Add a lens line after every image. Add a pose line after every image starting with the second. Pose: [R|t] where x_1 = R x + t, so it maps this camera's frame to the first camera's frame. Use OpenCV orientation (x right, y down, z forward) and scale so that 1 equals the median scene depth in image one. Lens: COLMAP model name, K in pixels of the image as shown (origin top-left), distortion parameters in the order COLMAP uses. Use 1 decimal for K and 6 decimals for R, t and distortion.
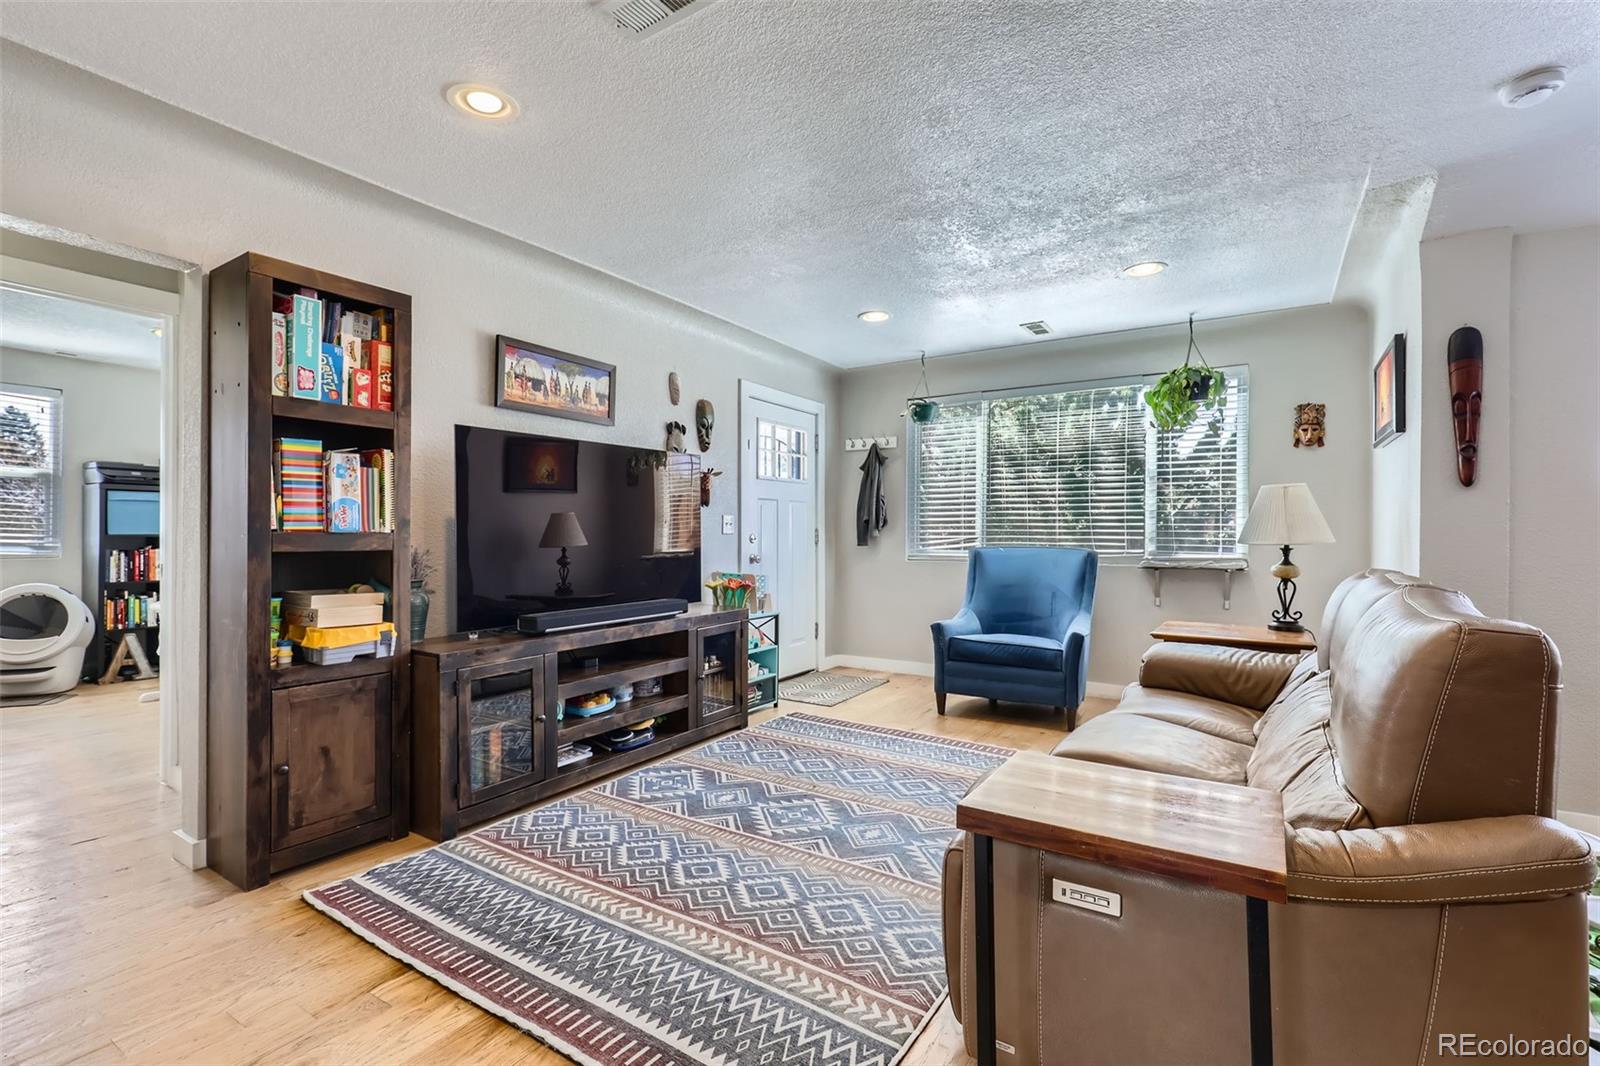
lens RADIAL K [[726.3, 0, 801.9], [0, 726.3, 532.7], [0, 0, 1]] dist [0.002160, -0.000764]
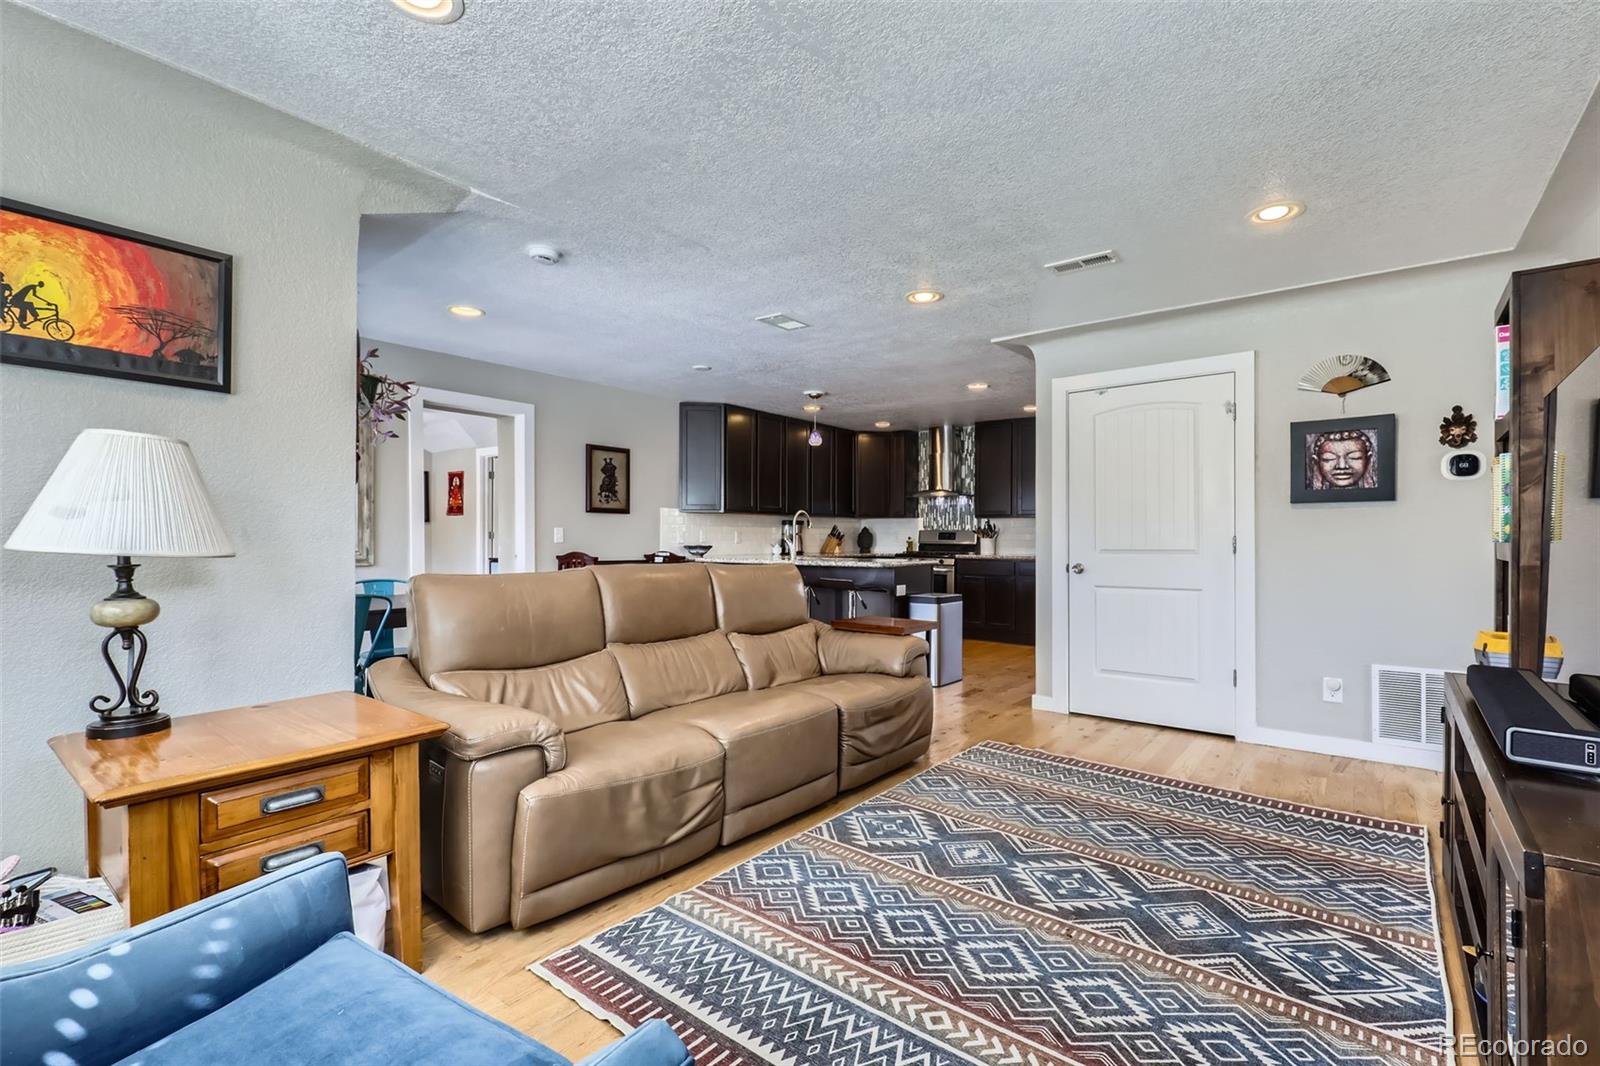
lens RADIAL K [[726.3, 0, 791.5], [0, 726.3, 526.0], [0, 0, 1]] dist [0.002160, -0.000764]
pose [[-0.993287, -0.005161, 0.115559, 0.186845], [-0.007094, 0.999842, -0.016322, -0.000073], [-0.115457, -0.017032, -0.993167, 1.655486]]
